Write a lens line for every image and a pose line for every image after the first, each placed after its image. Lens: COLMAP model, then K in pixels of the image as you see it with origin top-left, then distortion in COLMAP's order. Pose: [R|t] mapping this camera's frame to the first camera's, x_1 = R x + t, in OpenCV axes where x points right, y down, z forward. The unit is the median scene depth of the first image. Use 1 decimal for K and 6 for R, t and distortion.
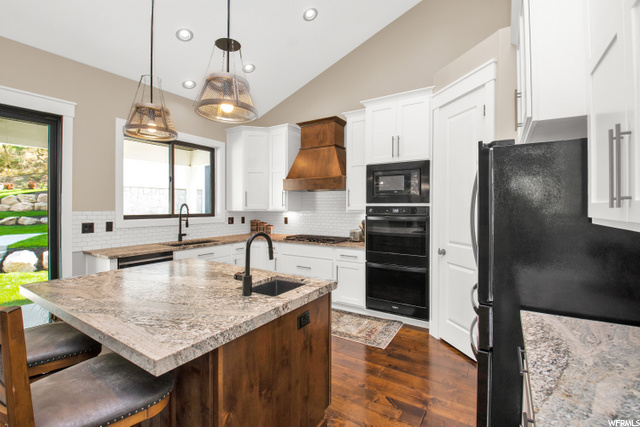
lens RADIAL K [[290.2, 0, 320.7], [0, 290.2, 210.2], [0, 0, 1]] dist [-0.014875, -0.004389]
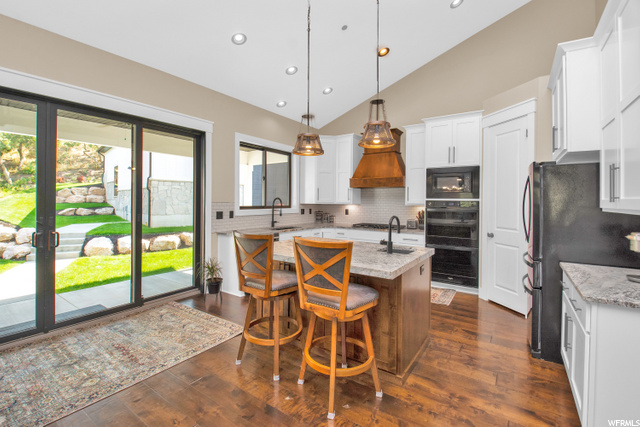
lens RADIAL K [[290.2, 0, 319.9], [0, 290.2, 203.2], [0, 0, 1]] dist [-0.014875, -0.004389]
pose [[0.999309, 0.007021, -0.036503, -0.270285], [-0.007140, 0.999970, -0.003151, 0.005265], [0.036480, 0.003409, 0.999329, -0.304422]]
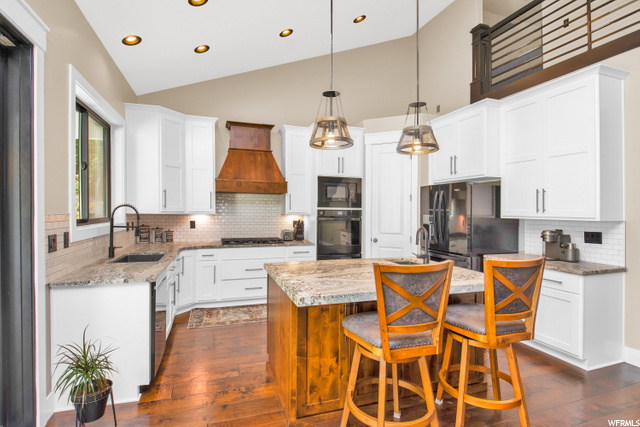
lens RADIAL K [[312.4, 0, 316.8], [0, 312.4, 211.5], [0, 0, 1]] dist [0.003268, -0.000460]
pose [[0.628892, 0.003290, 0.777486, -0.880067], [-0.000620, 0.999993, -0.003730, -0.000834], [-0.777493, 0.001864, 0.628889, 0.174567]]
